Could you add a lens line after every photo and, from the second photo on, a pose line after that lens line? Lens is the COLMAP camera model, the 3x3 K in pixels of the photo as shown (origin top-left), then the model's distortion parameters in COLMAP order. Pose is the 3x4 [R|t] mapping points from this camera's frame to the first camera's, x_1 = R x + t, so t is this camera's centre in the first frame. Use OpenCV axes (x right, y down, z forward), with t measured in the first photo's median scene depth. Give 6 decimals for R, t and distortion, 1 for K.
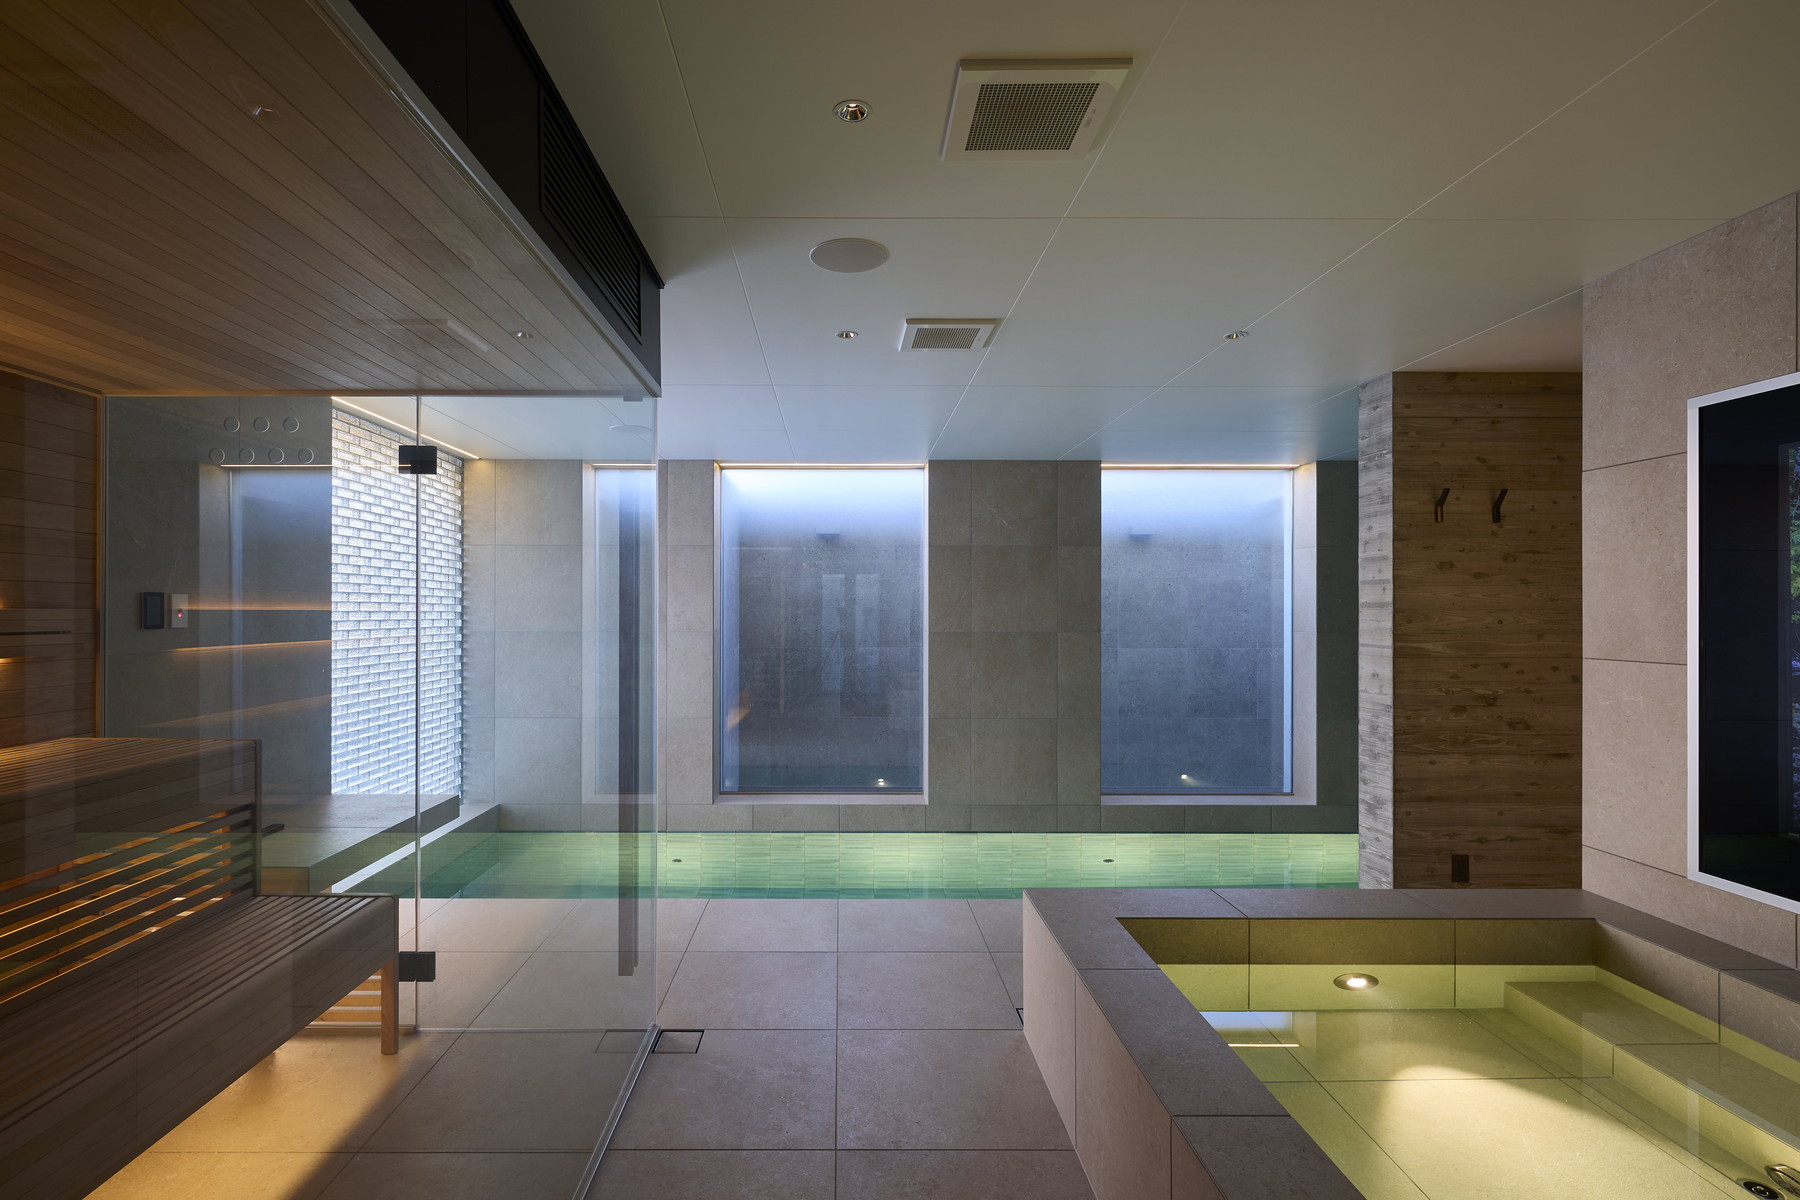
lens RADIAL K [[815.6, 0, 896.6], [0, 815.6, 603.9], [0, 0, 1]] dist [-0.001210, -0.000708]
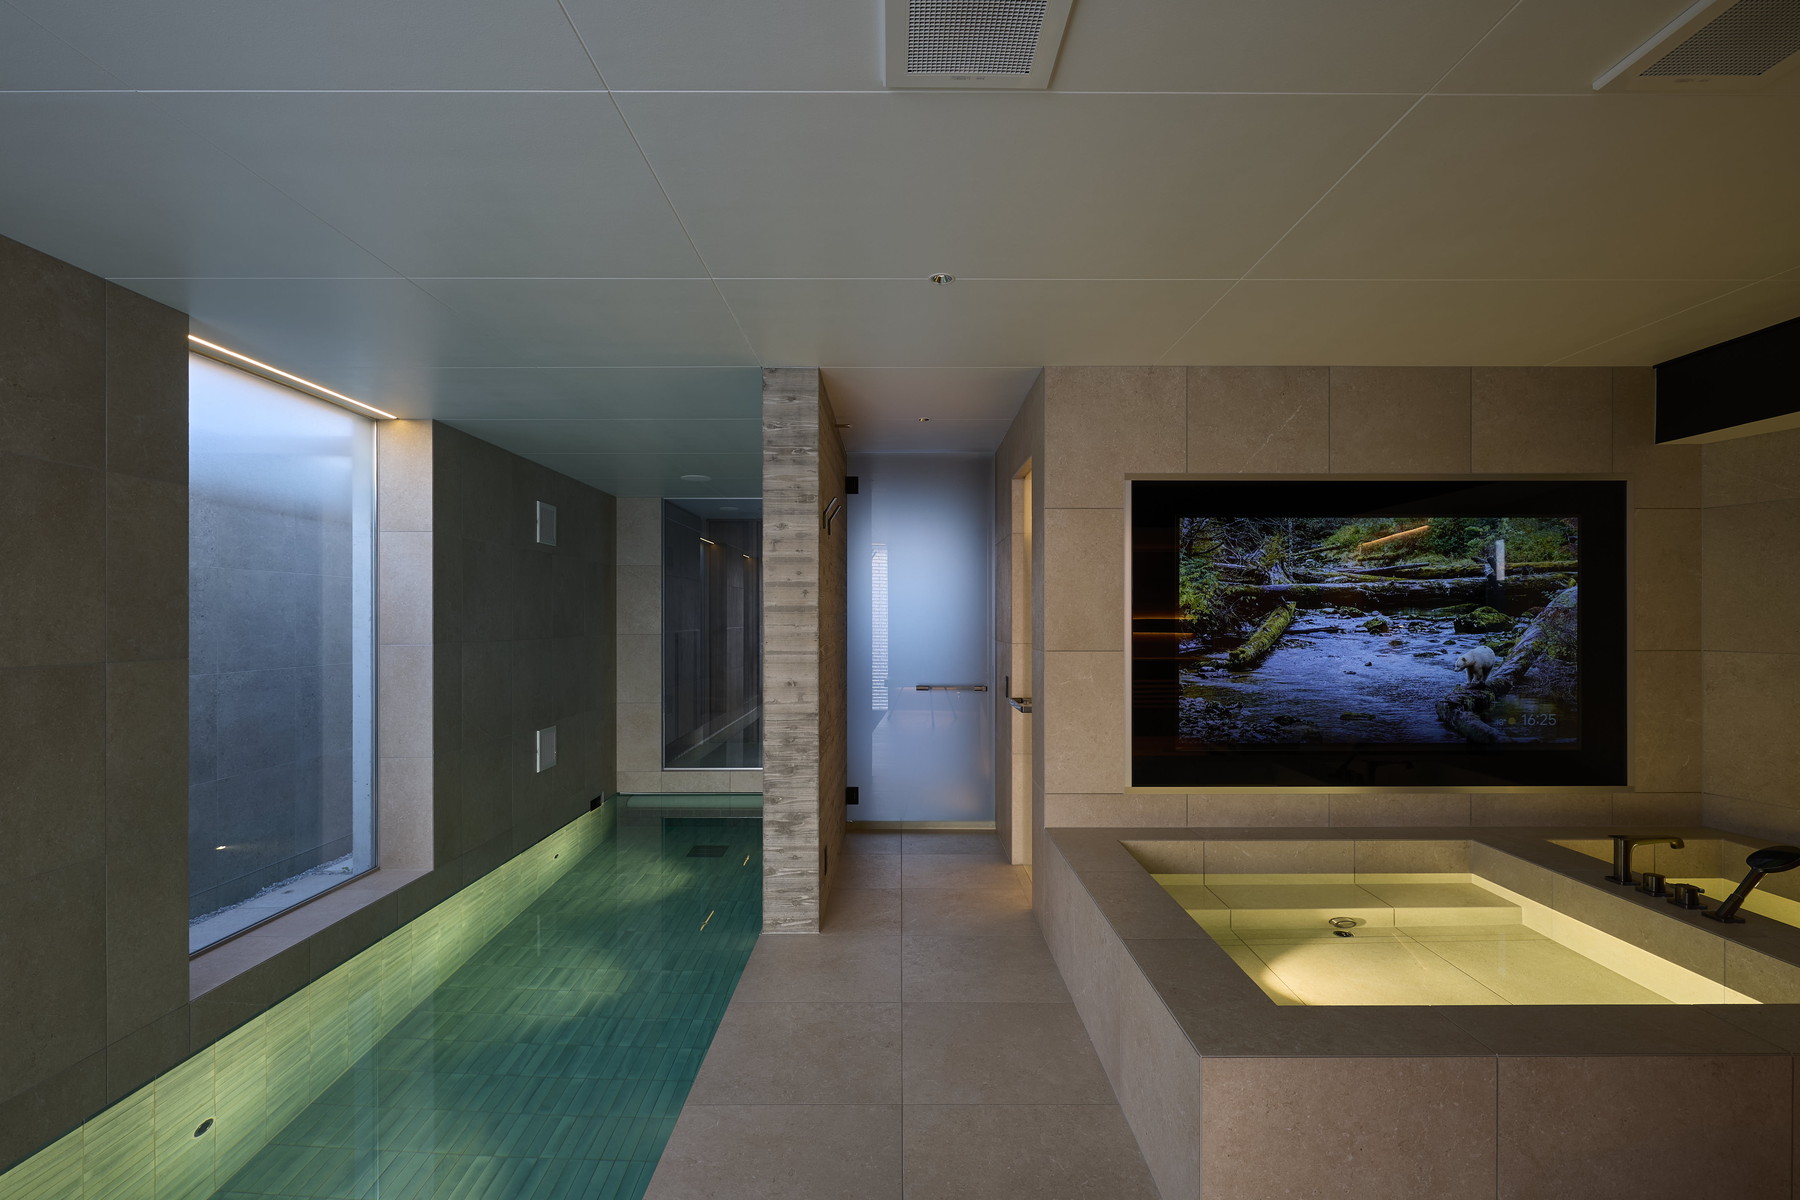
lens RADIAL K [[815.6, 0, 897.1], [0, 815.6, 616.3], [0, 0, 1]] dist [-0.001210, -0.000708]
pose [[0.069207, 0.000699, 0.997602, -0.339730], [-0.007758, 0.999970, -0.000163, 0.009034], [-0.997572, -0.007728, 0.069211, 0.812661]]
